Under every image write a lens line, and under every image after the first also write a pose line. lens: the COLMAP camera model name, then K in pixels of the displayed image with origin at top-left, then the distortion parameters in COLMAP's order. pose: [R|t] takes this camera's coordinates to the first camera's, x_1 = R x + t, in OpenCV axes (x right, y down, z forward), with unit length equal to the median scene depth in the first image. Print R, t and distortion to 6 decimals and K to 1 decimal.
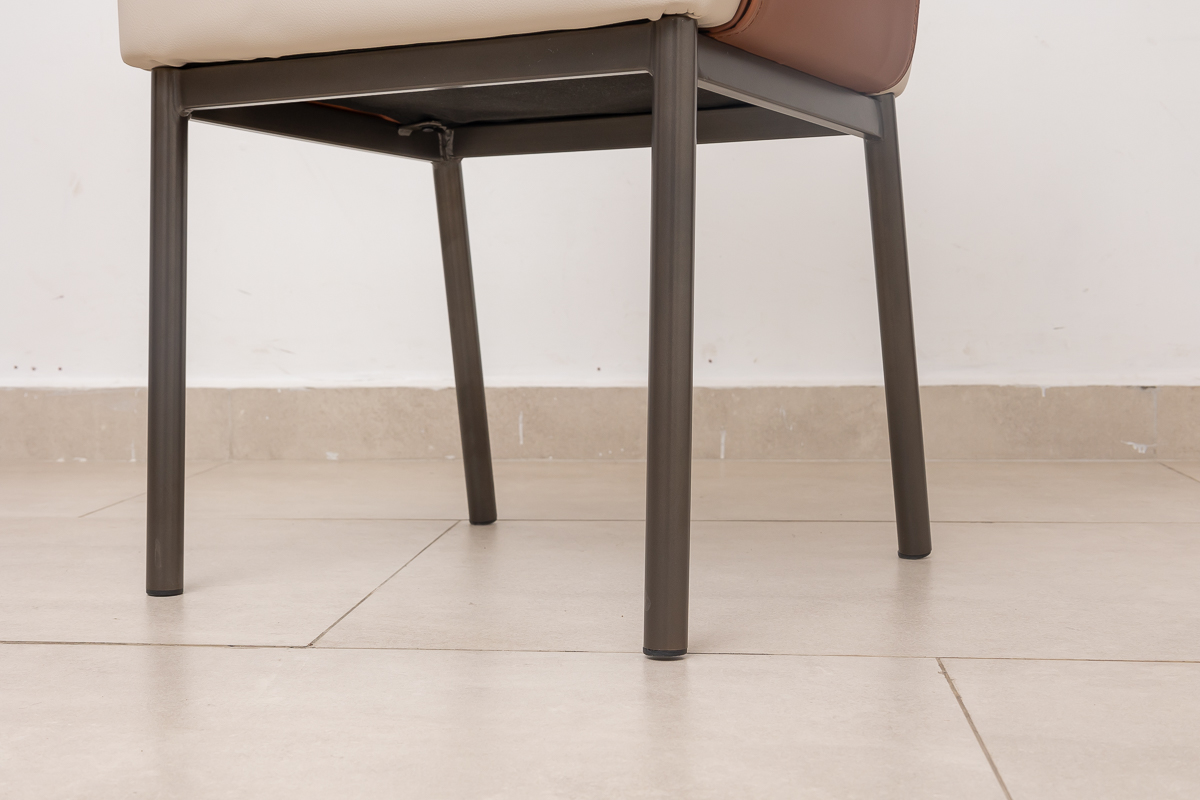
lens RADIAL K [[1678.3, 0, 600.0], [0, 1678.3, 400.0], [0, 0, 1]] dist [0.021134, 0.070836]
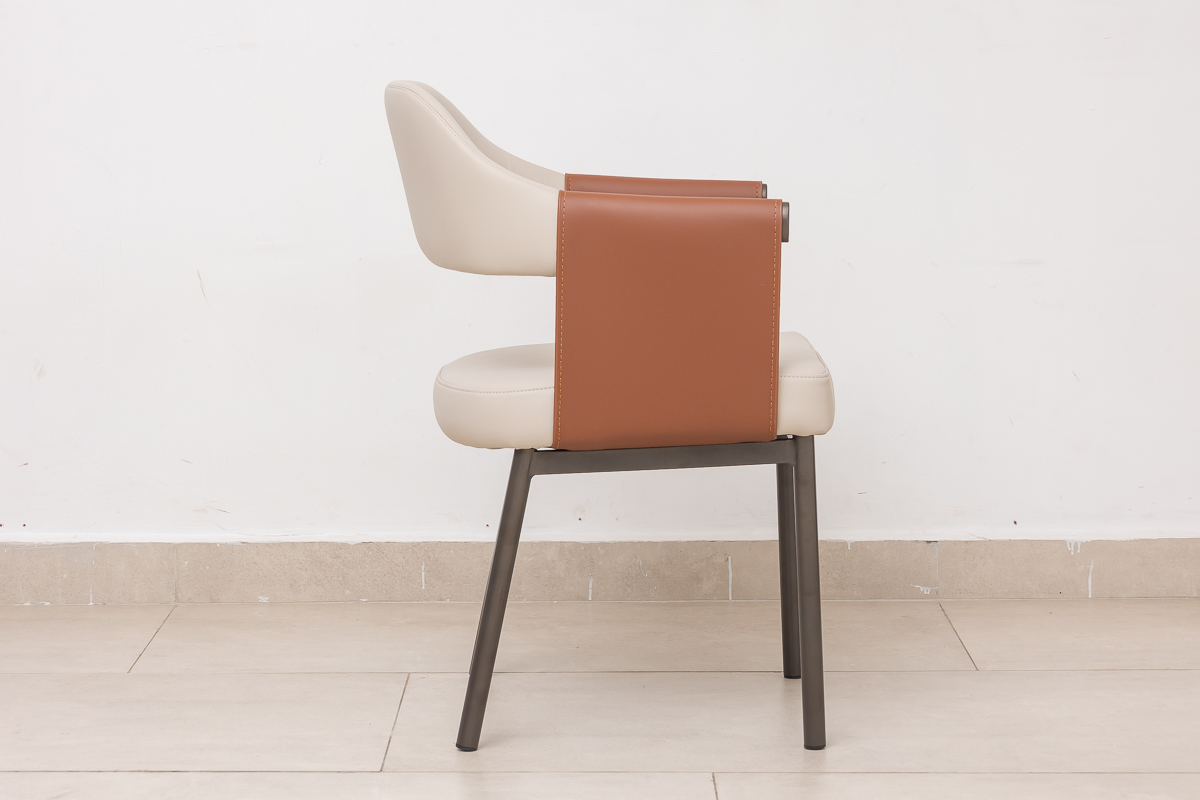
lens RADIAL K [[3150.9, 0, 600.0], [0, 3150.9, 400.0], [0, 0, 1]] dist [0.051394, 1.064063]
pose [[0.996041, -0.004320, 0.088788, -0.122061], [-0.000063, 0.998784, 0.049297, -0.222460], [-0.088893, -0.049108, 0.994830, -1.264143]]
